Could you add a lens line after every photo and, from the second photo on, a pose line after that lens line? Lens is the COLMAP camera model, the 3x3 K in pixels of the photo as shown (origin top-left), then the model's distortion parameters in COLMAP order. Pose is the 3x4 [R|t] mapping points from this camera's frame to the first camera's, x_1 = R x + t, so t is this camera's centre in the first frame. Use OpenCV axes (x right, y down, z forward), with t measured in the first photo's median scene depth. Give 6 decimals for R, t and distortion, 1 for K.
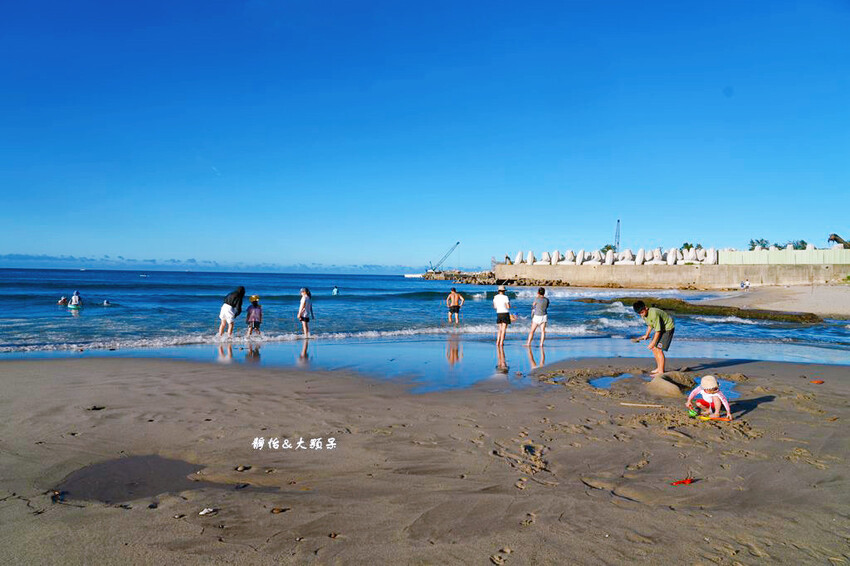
lens RADIAL K [[582.9, 0, 433.2], [0, 582.9, 280.6], [0, 0, 1]] dist [0.019660, -0.006533]
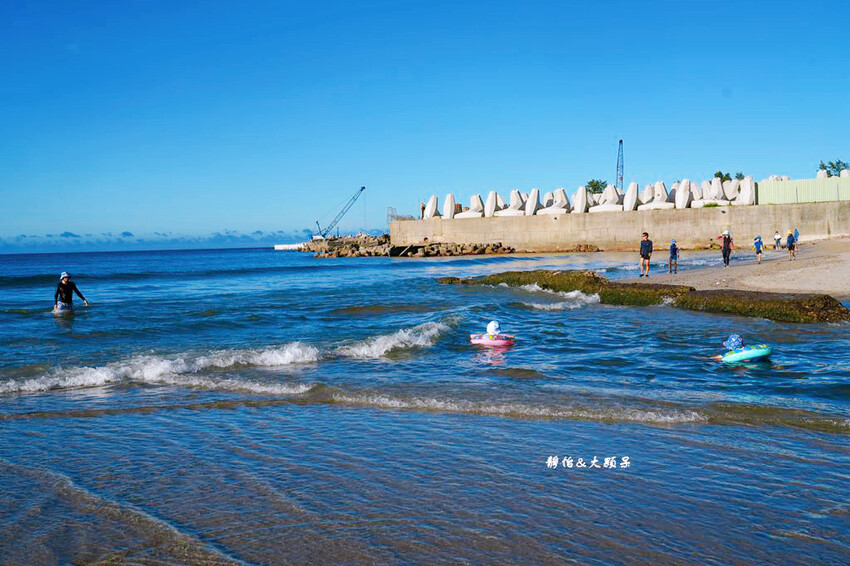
lens RADIAL K [[944.3, 0, 425.3], [0, 944.3, 288.5], [0, 0, 1]] dist [-0.006134, 0.000000]
pose [[0.995876, -0.046202, 0.078075, 0.073186], [0.043099, 0.998230, 0.040974, 0.002439], [-0.079830, -0.037440, 0.996105, 0.083397]]
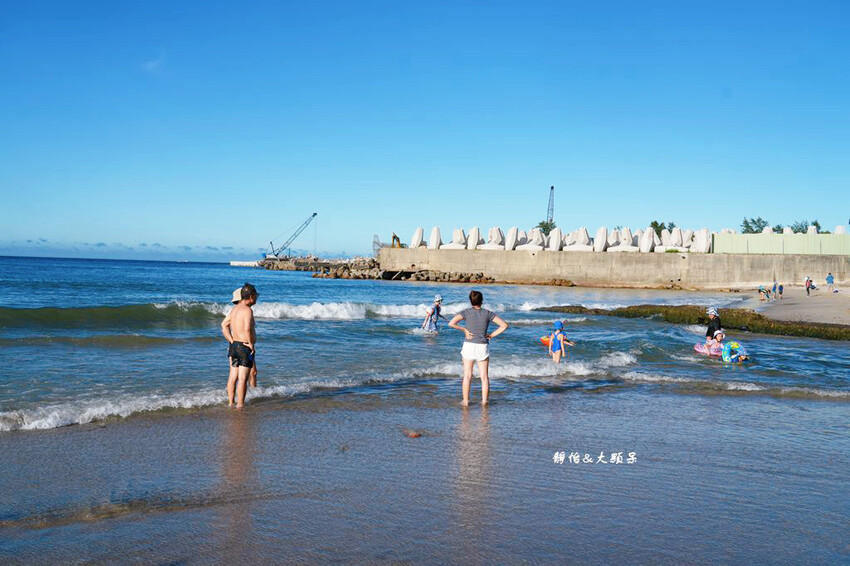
lens RADIAL K [[865.9, 0, 425.1], [0, 865.9, 279.9], [0, 0, 1]] dist [0.005939, 0.000000]
pose [[0.984582, 0.011770, 0.174525, -0.010856], [-0.013283, 0.999884, 0.007507, 0.000090], [-0.174416, -0.009710, 0.984624, 0.068999]]
